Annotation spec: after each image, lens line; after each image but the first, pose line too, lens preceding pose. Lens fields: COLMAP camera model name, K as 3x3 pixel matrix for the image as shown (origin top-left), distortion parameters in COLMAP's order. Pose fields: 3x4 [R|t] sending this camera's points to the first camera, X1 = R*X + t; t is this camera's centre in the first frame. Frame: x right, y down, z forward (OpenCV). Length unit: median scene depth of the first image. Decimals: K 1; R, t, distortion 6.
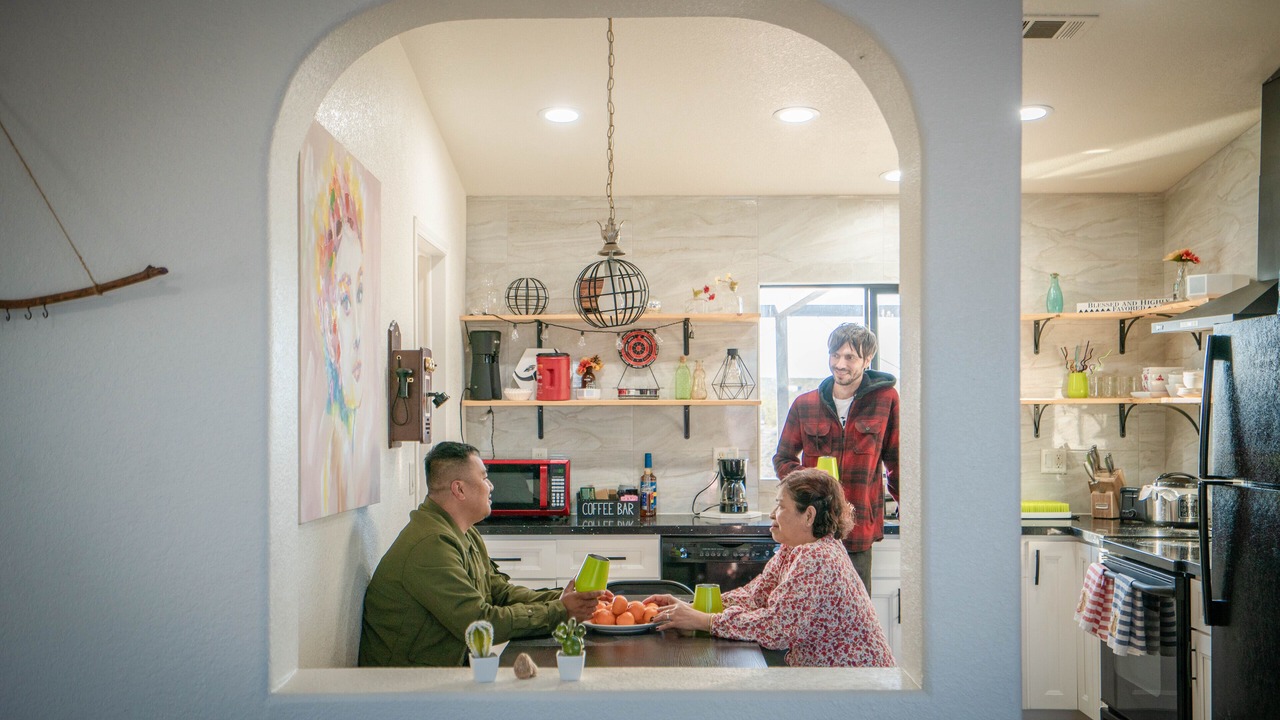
lens RADIAL K [[1274.7, 0, 637.8], [0, 1274.7, 391.7], [0, 0, 1]] dist [0.008277, -0.000111]
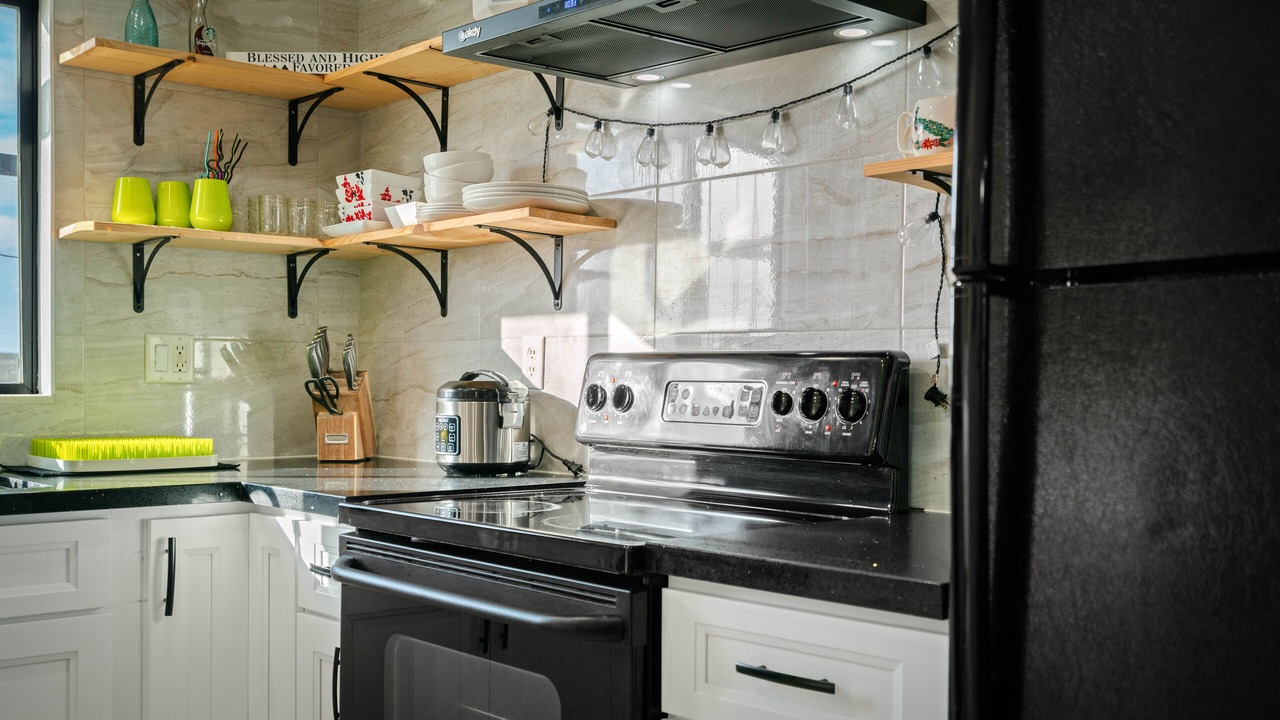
lens RADIAL K [[1274.7, 0, 637.8], [0, 1274.7, 391.7], [0, 0, 1]] dist [0.008277, -0.000111]
pose [[0.723569, -0.004269, 0.690239, 0.111180], [-0.014961, 0.999649, 0.021866, 0.054839], [-0.690090, -0.026149, 0.723251, 0.511896]]
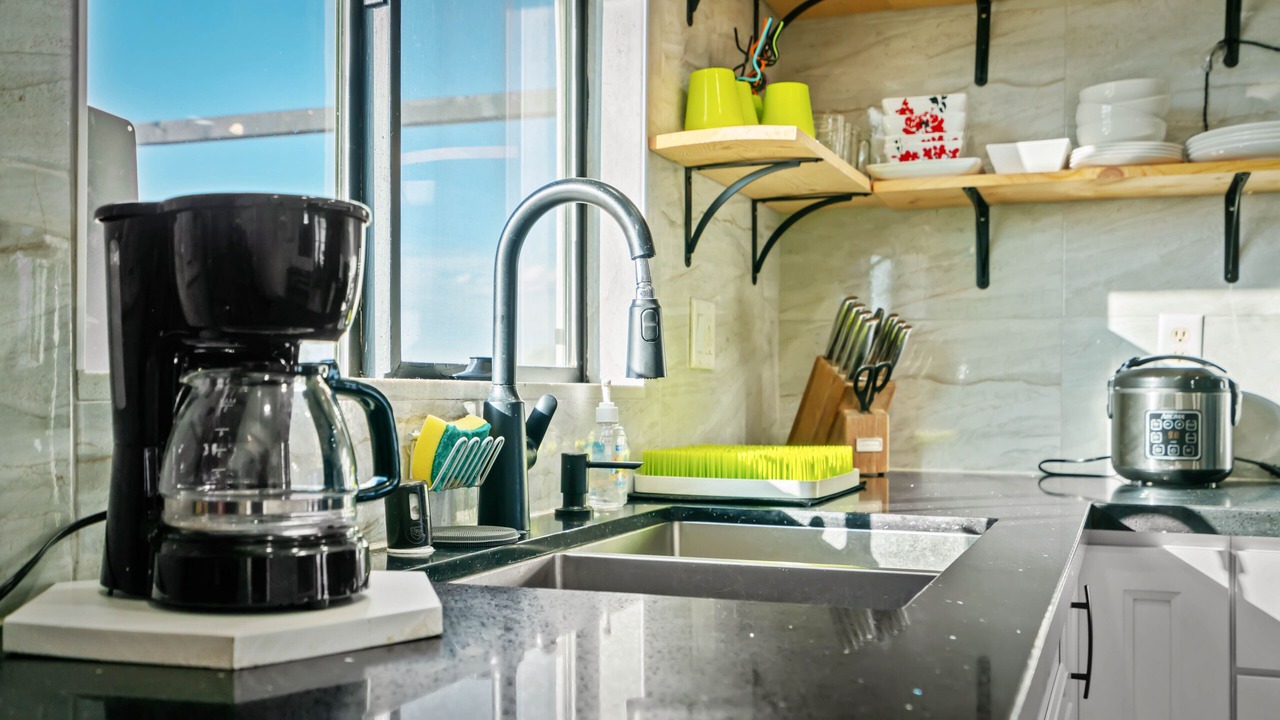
lens RADIAL K [[1300.3, 0, 610.6], [0, 1300.3, 389.5], [0, 0, 1]] dist [0.005739, -0.017225]
pose [[0.347083, 0.000550, 0.937834, -0.026835], [-0.020887, 0.999756, 0.007144, 0.069225], [-0.937602, -0.022068, 0.347009, 0.915895]]
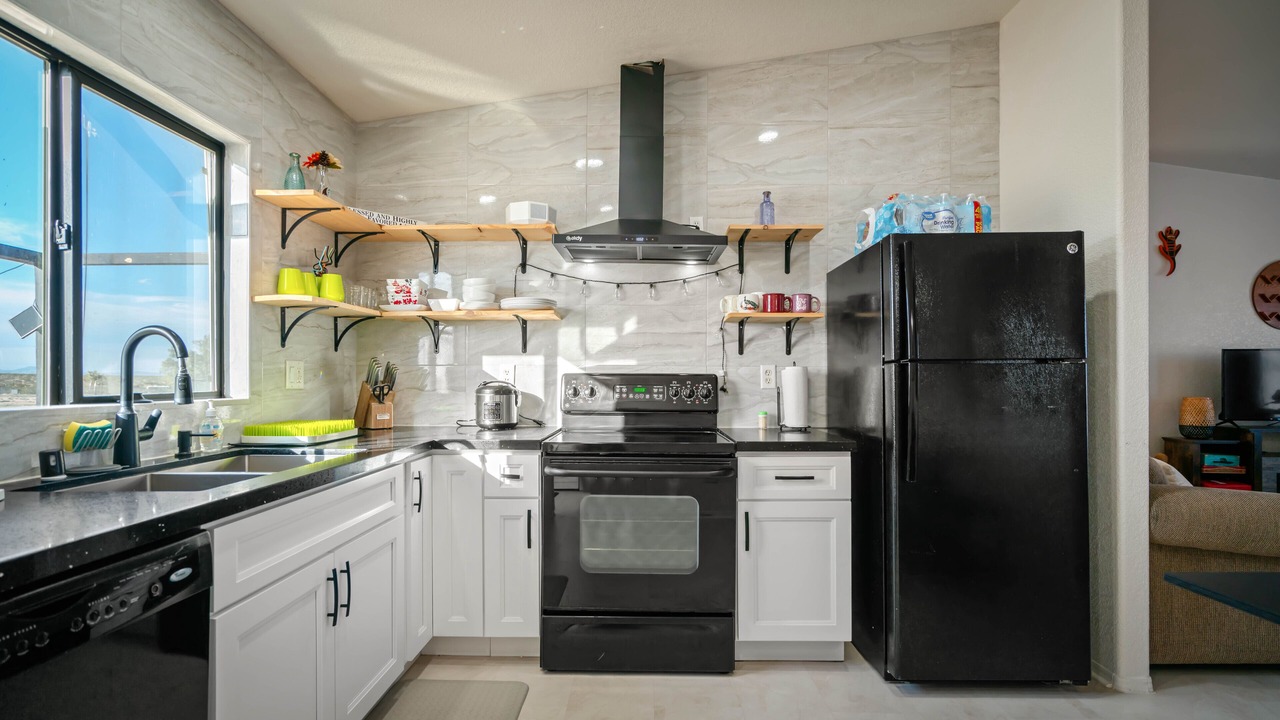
lens RADIAL K [[589.6, 0, 628.9], [0, 589.6, 371.3], [0, 0, 1]] dist [-0.004126, -0.000168]
pose [[0.008260, 0.008168, 0.999933, -0.076343], [-0.014723, 0.999859, -0.008045, 0.052935], [-0.999857, -0.014656, 0.008379, 0.784228]]
